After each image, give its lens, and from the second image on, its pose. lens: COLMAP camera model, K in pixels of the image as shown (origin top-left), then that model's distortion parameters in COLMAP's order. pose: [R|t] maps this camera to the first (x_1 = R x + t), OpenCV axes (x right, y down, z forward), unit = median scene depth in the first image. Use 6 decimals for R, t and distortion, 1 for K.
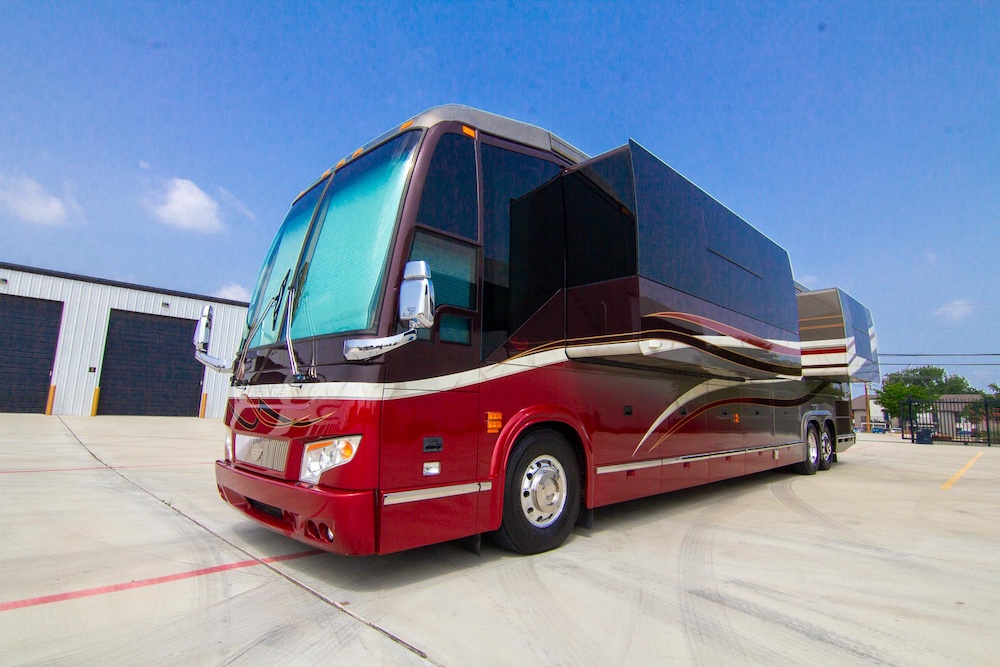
lens RADIAL K [[533.3, 0, 571.3], [0, 533.3, 316.1], [0, 0, 1]] dist [-0.001225, -0.063927]
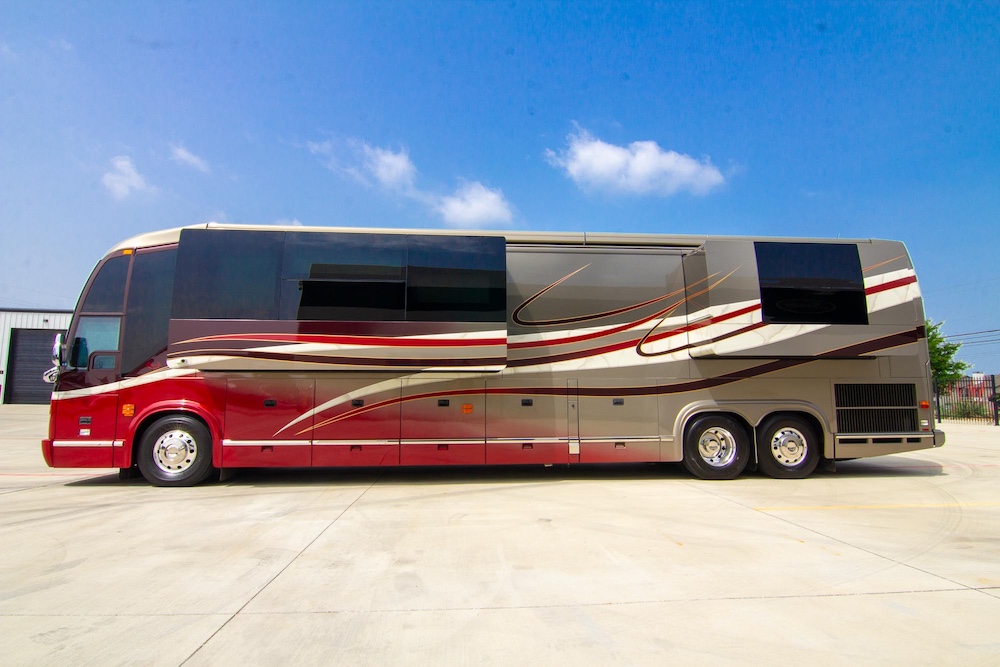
lens RADIAL K [[515.6, 0, 500.0], [0, 515.6, 333.5], [0, 0, 1]] dist [-0.021713, -0.001560]
pose [[0.698748, -0.104298, -0.707724, 1.991625], [0.135217, 0.990737, -0.012504, 0.130462], [0.702473, -0.086959, 0.706378, 0.671858]]
